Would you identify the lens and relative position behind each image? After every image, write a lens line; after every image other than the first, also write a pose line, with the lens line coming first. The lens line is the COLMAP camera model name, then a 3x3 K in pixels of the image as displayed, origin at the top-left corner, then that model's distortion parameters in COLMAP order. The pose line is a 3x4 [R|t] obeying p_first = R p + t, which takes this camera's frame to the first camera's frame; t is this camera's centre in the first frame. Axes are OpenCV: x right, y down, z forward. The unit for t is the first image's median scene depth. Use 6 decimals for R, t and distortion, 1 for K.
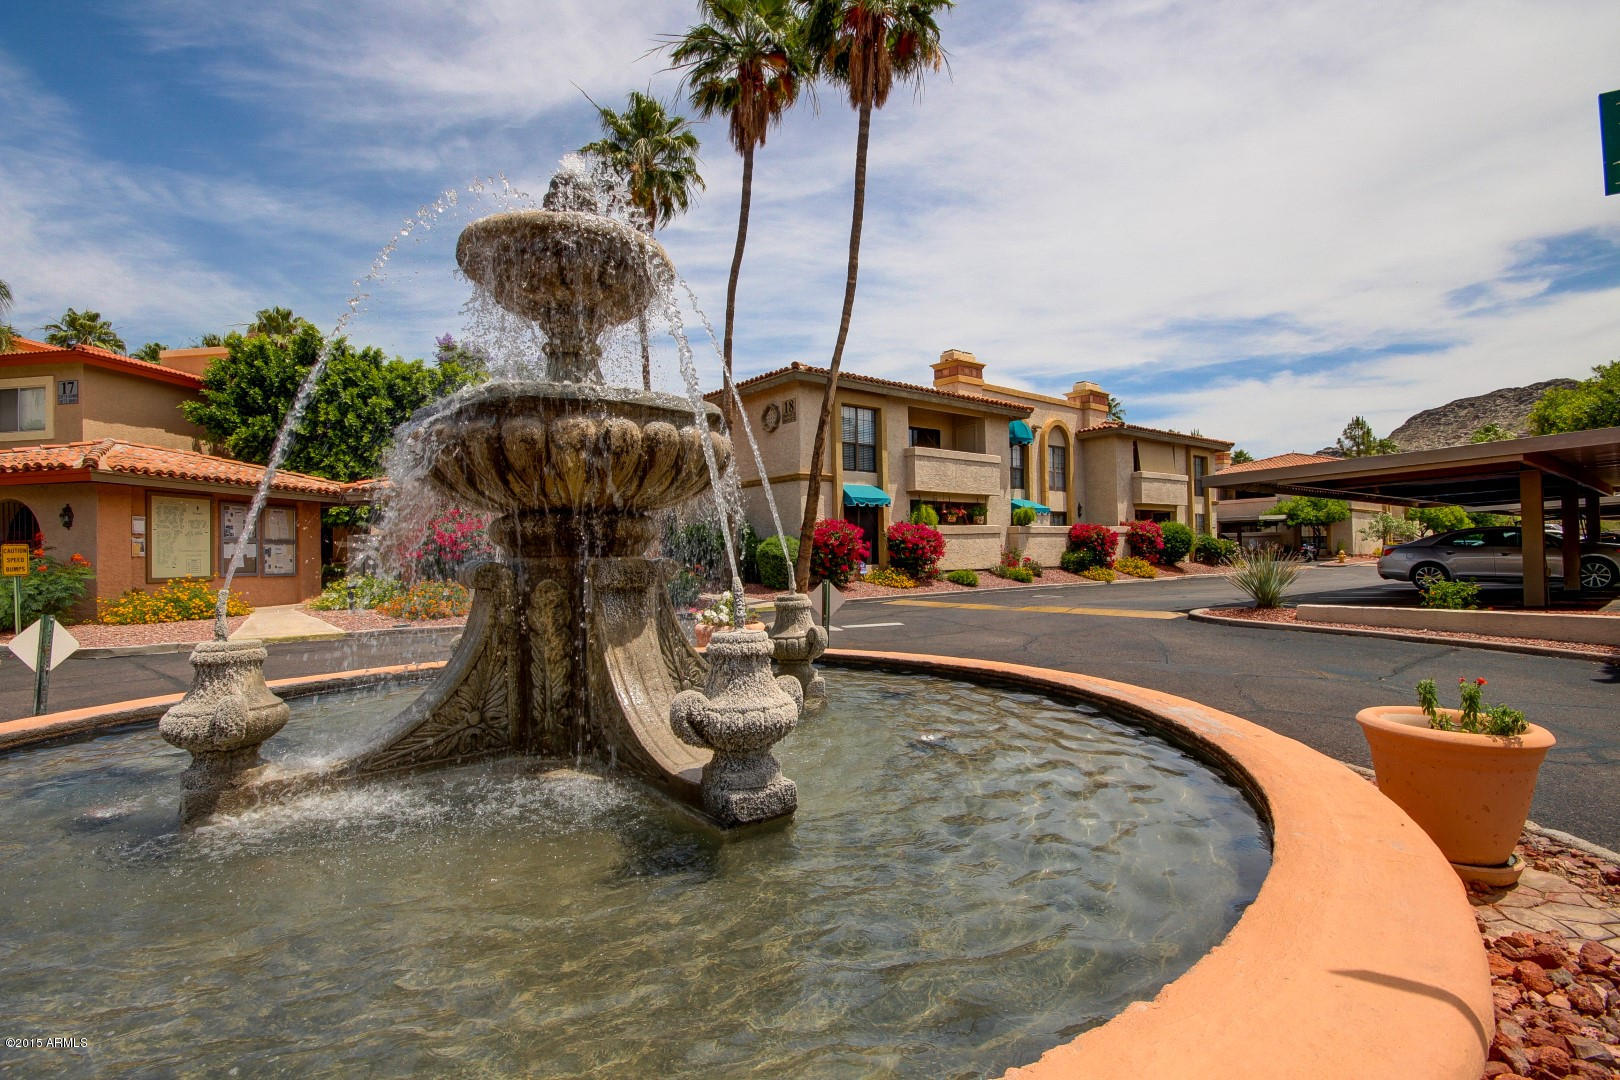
lens RADIAL K [[747.3, 0, 808.2], [0, 747.3, 543.0], [0, 0, 1]] dist [-0.001314, -0.008282]
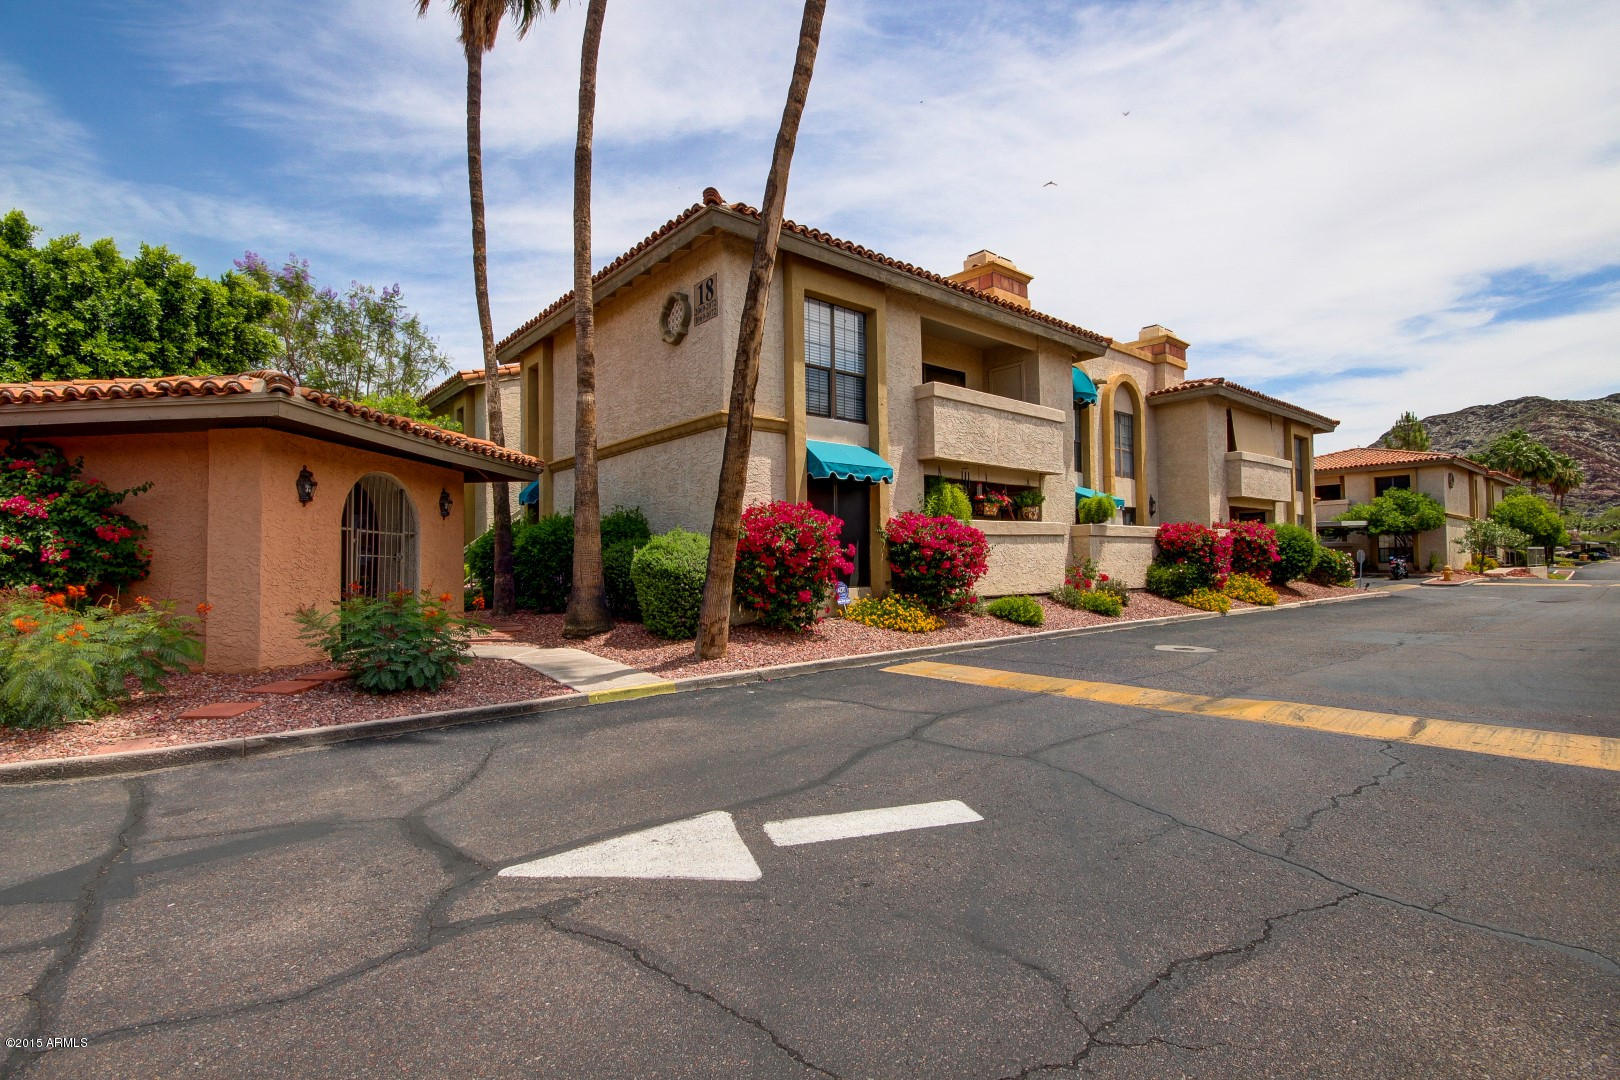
lens RADIAL K [[751.8, 0, 803.1], [0, 751.8, 543.5], [0, 0, 1]] dist [0.004088, -0.009013]
pose [[0.999791, 0.006700, 0.019329, 0.031568], [-0.006444, 0.999891, -0.013300, 0.003897], [-0.019416, 0.013173, 0.999725, 0.422015]]
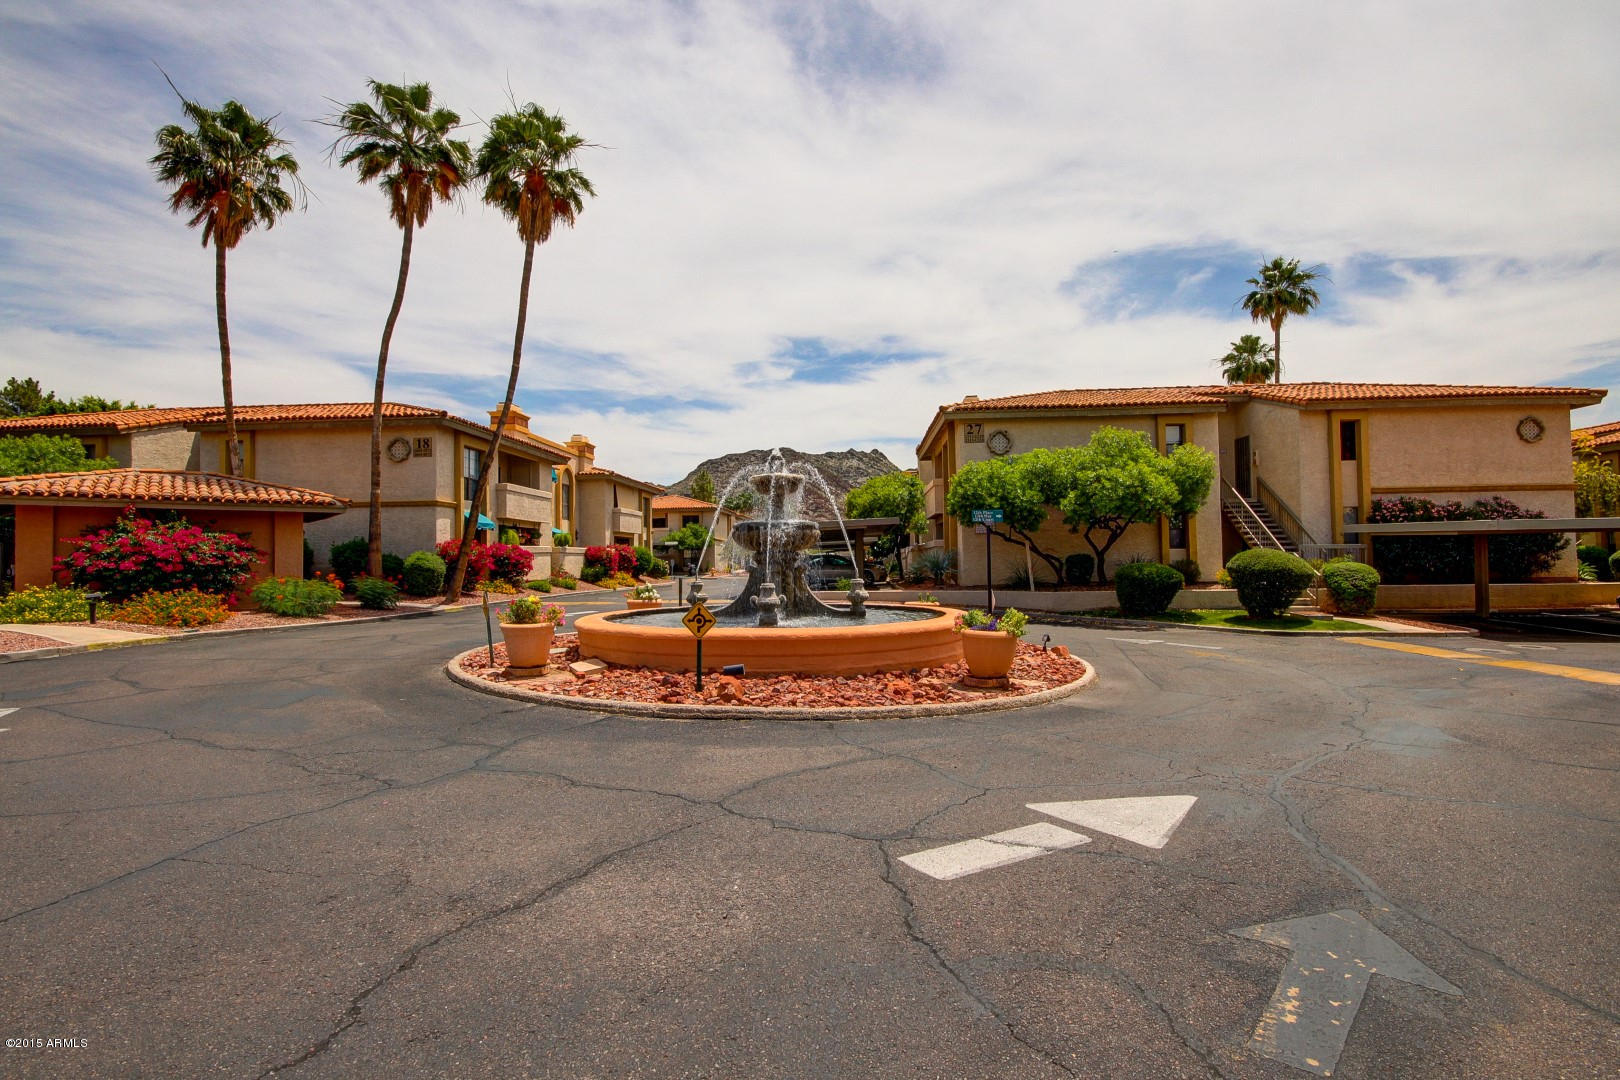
lens RADIAL K [[751.8, 0, 803.1], [0, 751.8, 543.5], [0, 0, 1]] dist [0.004088, -0.009013]
pose [[0.684865, 0.028080, 0.728129, -0.434334], [-0.011889, 0.999555, -0.027365, 0.001902], [-0.728573, 0.010084, 0.684893, -0.233682]]
